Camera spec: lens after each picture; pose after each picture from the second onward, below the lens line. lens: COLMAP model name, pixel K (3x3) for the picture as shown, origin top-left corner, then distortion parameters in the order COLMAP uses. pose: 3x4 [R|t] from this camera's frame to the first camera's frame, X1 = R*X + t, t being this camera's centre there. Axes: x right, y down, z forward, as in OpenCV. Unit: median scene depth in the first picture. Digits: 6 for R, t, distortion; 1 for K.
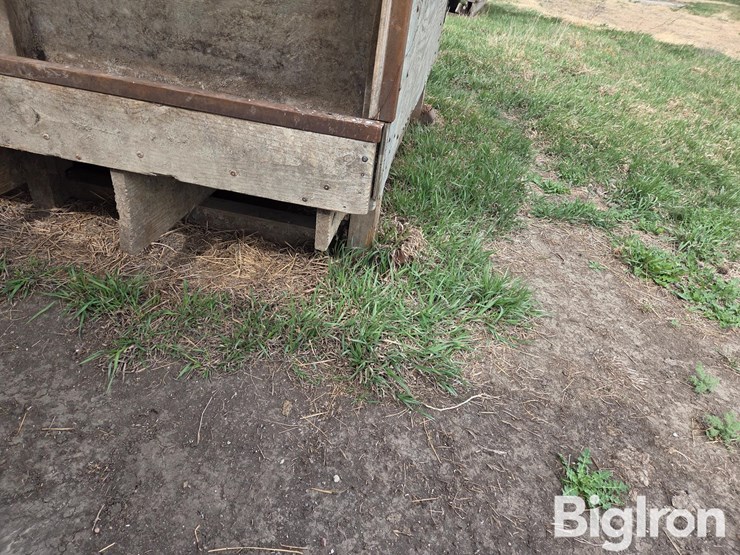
lens RADIAL K [[493.0, 0, 369.6], [0, 493.0, 286.5], [0, 0, 1]] dist [0.084118, -0.083834]
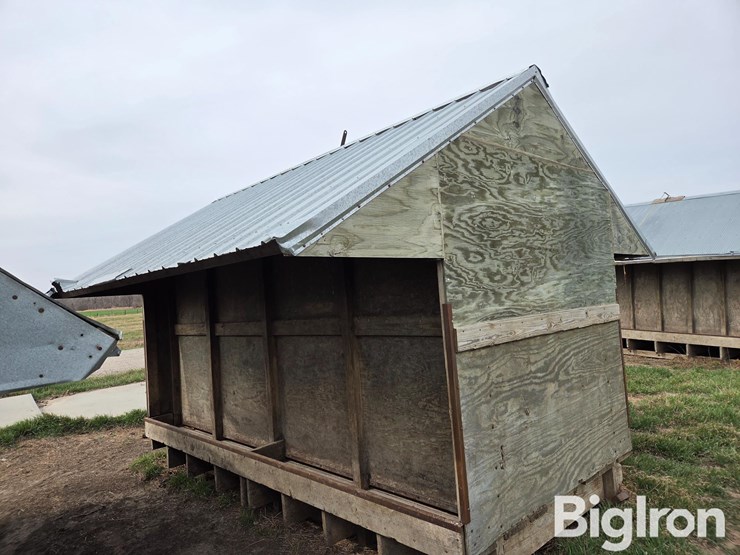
lens RADIAL K [[487.6, 0, 362.6], [0, 487.6, 273.3], [0, 0, 1]] dist [0.089121, -0.082146]
pose [[0.779578, -0.215368, -0.588110, 1.070589], [-0.195041, 0.808840, -0.554740, 0.091967], [0.595161, 0.547169, 0.588549, -1.099073]]
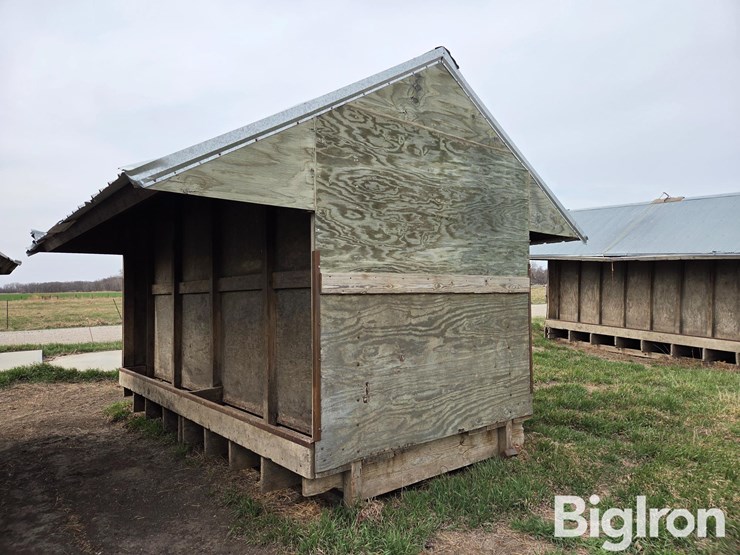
lens RADIAL K [[486.3, 0, 367.7], [0, 486.3, 275.3], [0, 0, 1]] dist [0.089653, -0.077748]
pose [[0.751974, -0.164740, -0.638275, 1.738526], [-0.274970, 0.801616, -0.530851, 0.238427], [0.599105, 0.574693, 0.557496, -0.700413]]
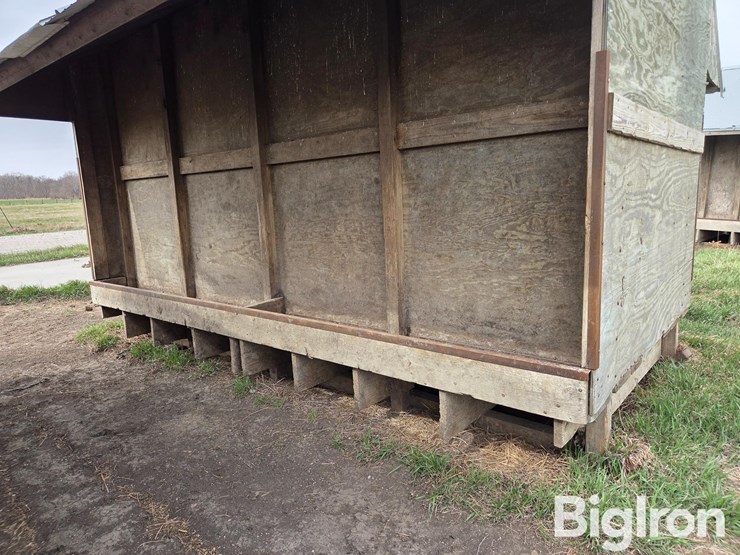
lens RADIAL K [[489.8, 0, 369.4], [0, 489.8, 271.0], [0, 0, 1]] dist [0.089580, -0.082805]
pose [[0.855160, -0.086159, -0.511154, 0.232856], [-0.155119, 0.898368, -0.410941, 0.158215], [0.494611, 0.430710, 0.754884, -0.687435]]
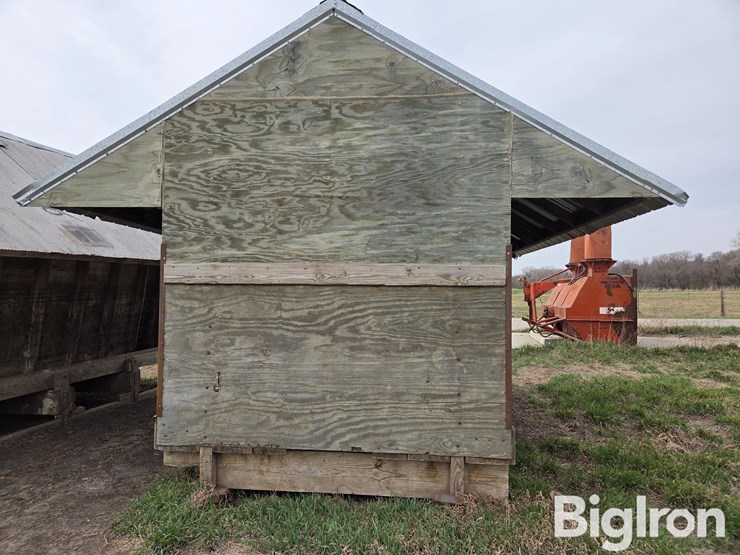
lens RADIAL K [[487.6, 0, 362.6], [0, 487.6, 273.3], [0, 0, 1]] dist [0.089121, -0.082146]
pose [[0.095443, -0.156929, -0.982987, 2.659065], [-0.556106, 0.810622, -0.183407, -0.961049], [0.825613, 0.564150, -0.009901, 1.279881]]
